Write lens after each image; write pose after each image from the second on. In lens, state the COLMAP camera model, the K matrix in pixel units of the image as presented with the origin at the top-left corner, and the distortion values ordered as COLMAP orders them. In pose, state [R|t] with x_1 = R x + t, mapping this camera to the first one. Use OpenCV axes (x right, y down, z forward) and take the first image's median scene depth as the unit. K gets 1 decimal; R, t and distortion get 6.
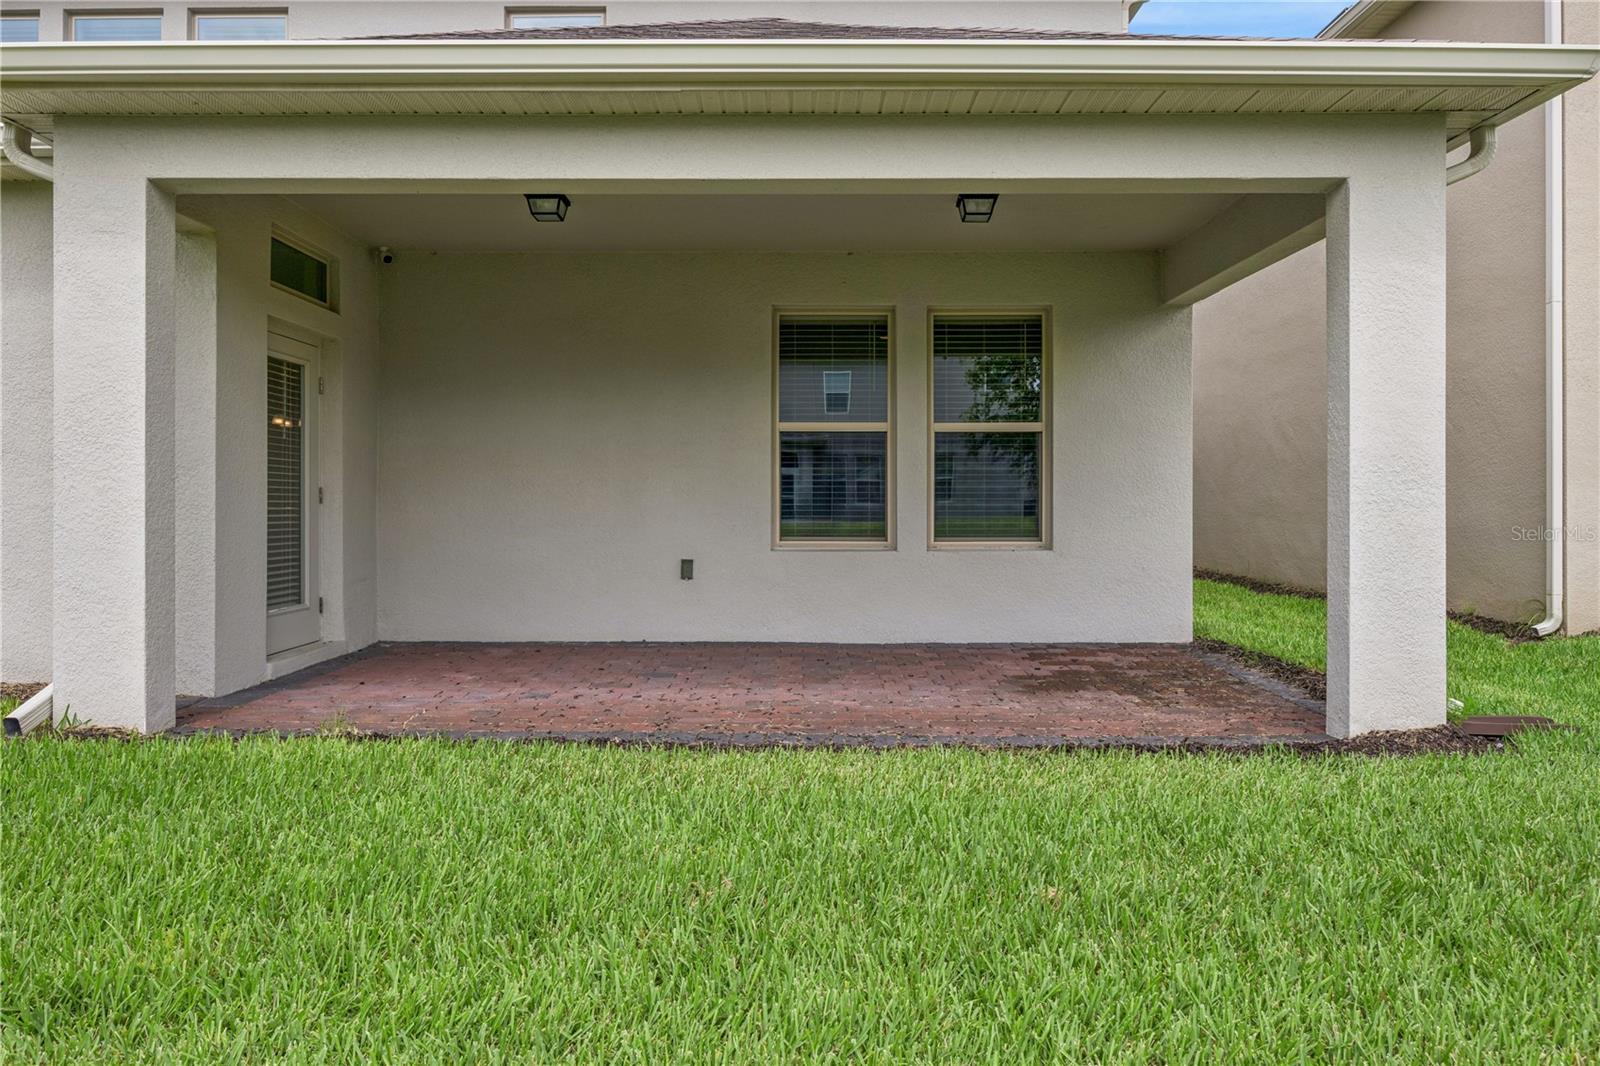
lens RADIAL K [[1043.1, 0, 793.5], [0, 1043.1, 517.5], [0, 0, 1]] dist [-0.001581, 0.002861]
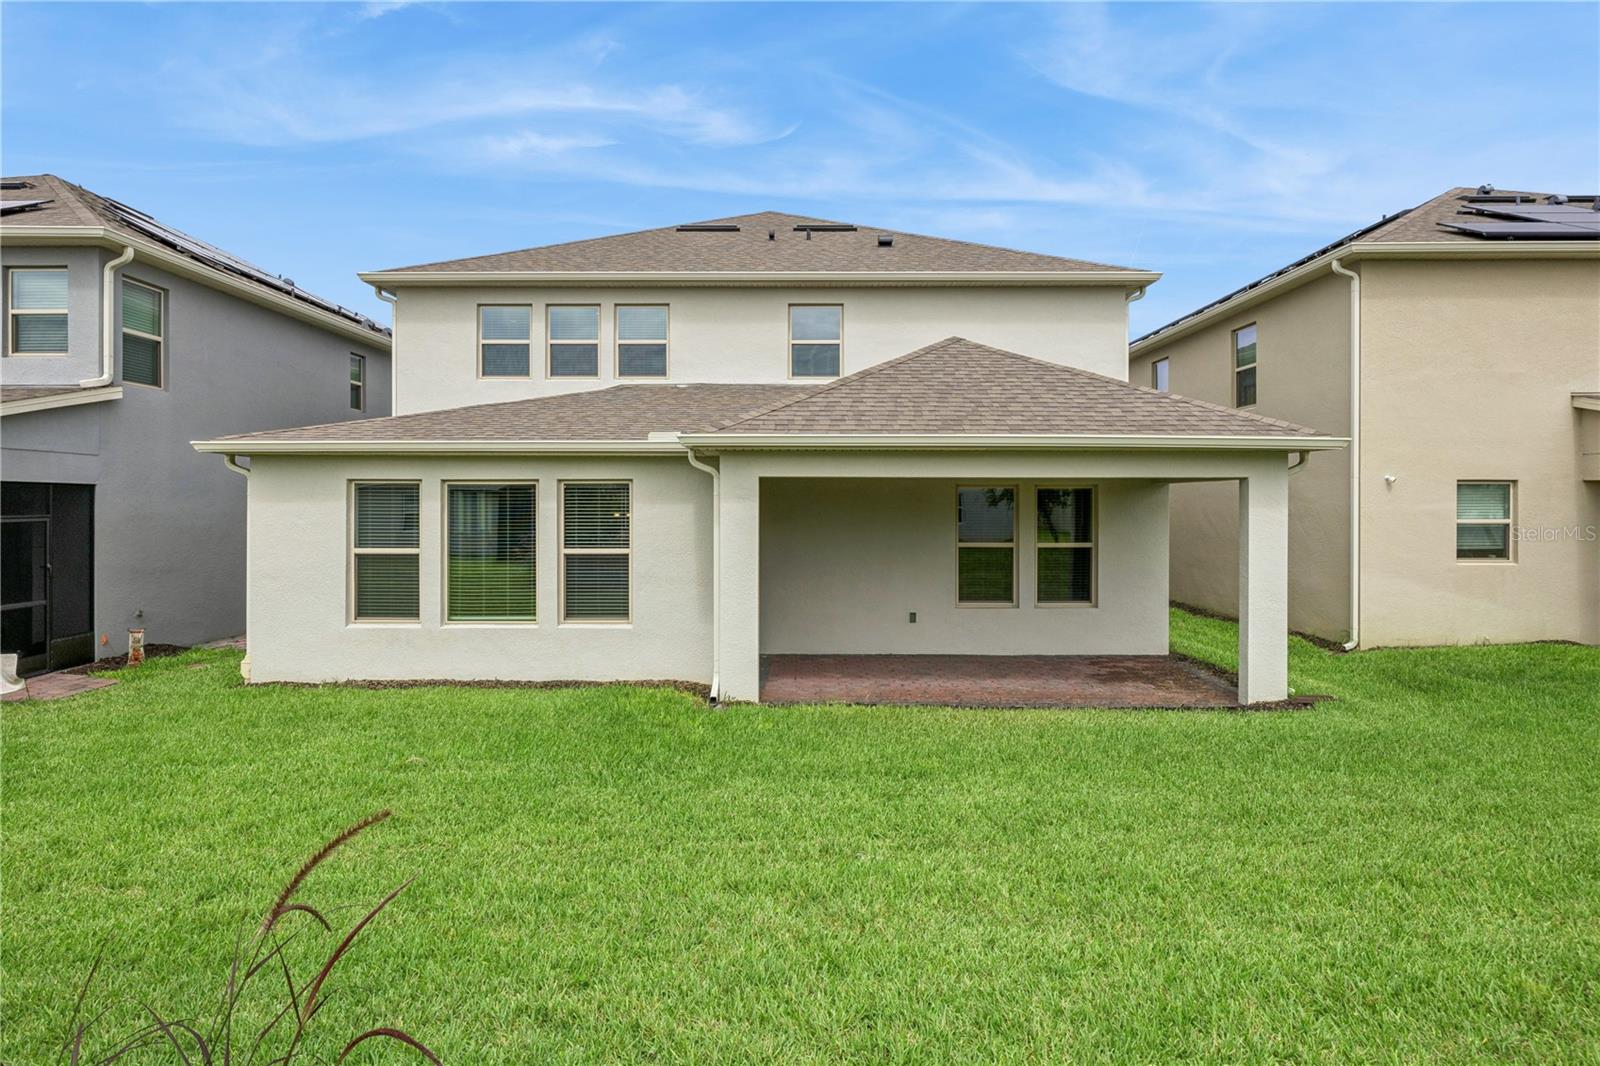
lens RADIAL K [[839.5, 0, 803.6], [0, 839.5, 528.2], [0, 0, 1]] dist [0.007158, -0.001740]
pose [[0.999994, -0.000400, 0.003357, -0.343073], [0.000371, 0.999963, 0.008561, -0.145348], [-0.003361, -0.008559, 0.999958, -0.642575]]
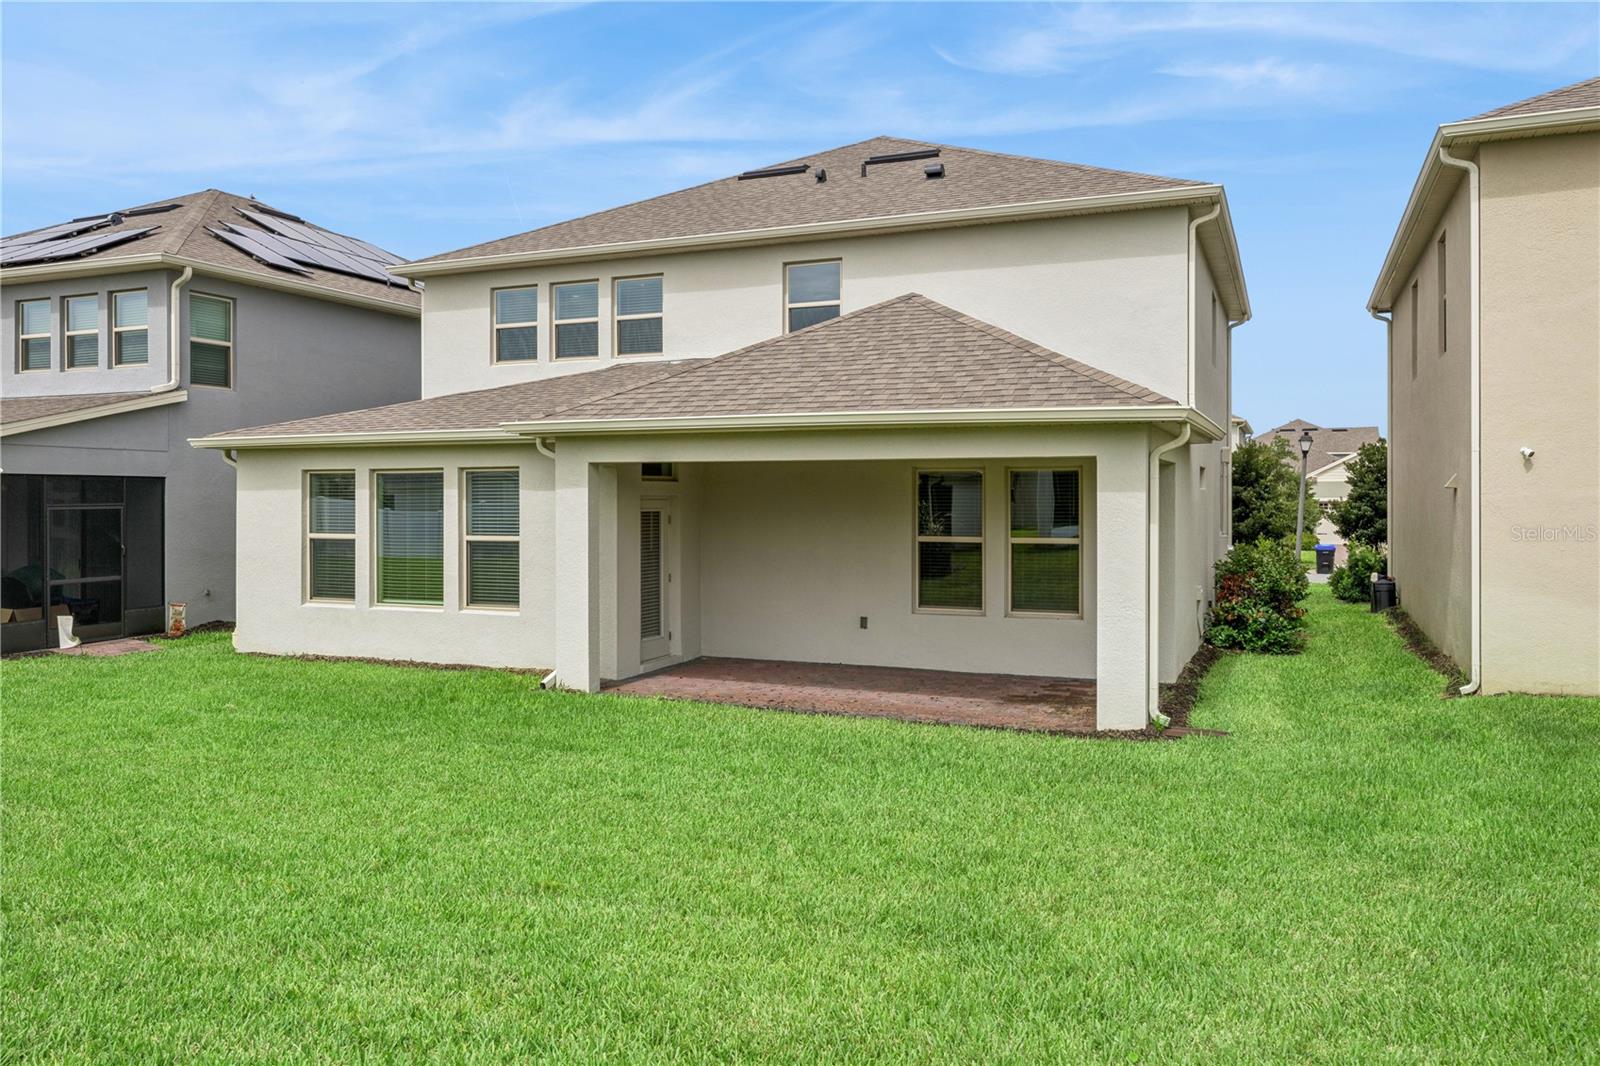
lens RADIAL K [[1146.1, 0, 787.6], [0, 1146.1, 524.8], [0, 0, 1]] dist [0.012131, 0.003828]
pose [[0.926962, 0.006224, -0.375103, 0.526813], [-0.004459, 0.999975, 0.005574, -0.130650], [0.375128, -0.003495, 0.926967, -0.848090]]
